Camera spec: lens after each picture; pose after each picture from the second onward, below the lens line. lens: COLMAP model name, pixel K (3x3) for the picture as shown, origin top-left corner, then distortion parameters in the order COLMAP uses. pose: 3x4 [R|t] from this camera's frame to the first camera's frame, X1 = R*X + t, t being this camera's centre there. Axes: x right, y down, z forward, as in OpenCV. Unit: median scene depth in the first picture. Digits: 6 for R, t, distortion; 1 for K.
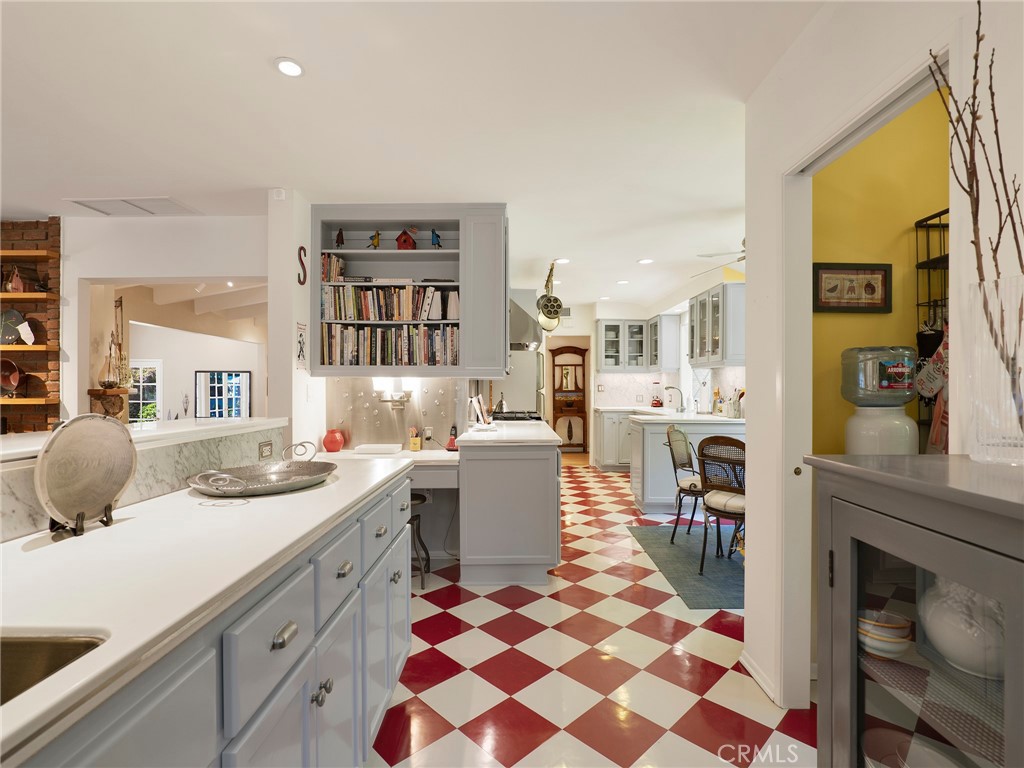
lens RADIAL K [[481.4, 0, 508.7], [0, 481.4, 387.2], [0, 0, 1]] dist [-0.011901, 0.000496]
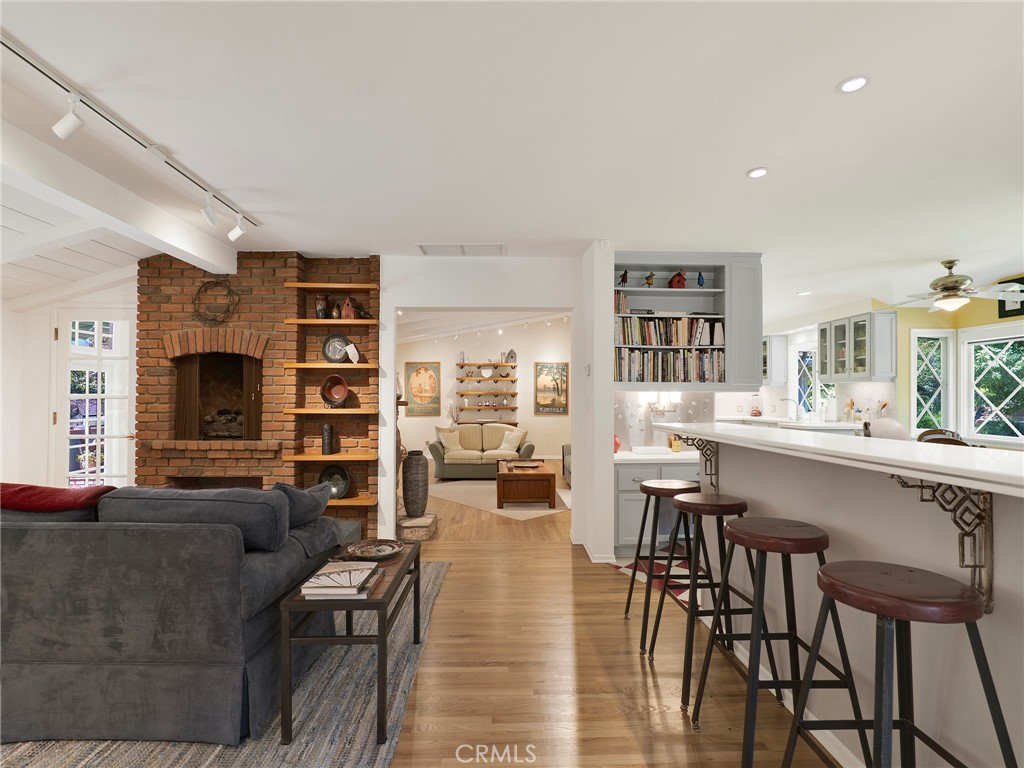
lens RADIAL K [[480.6, 0, 514.0], [0, 480.6, 395.5], [0, 0, 1]] dist [-0.018419, 0.000015]
pose [[0.999132, 0.001218, 0.041635, -0.659568], [-0.001021, 0.999988, -0.004765, -0.004260], [-0.041641, 0.004718, 0.999122, -0.202070]]
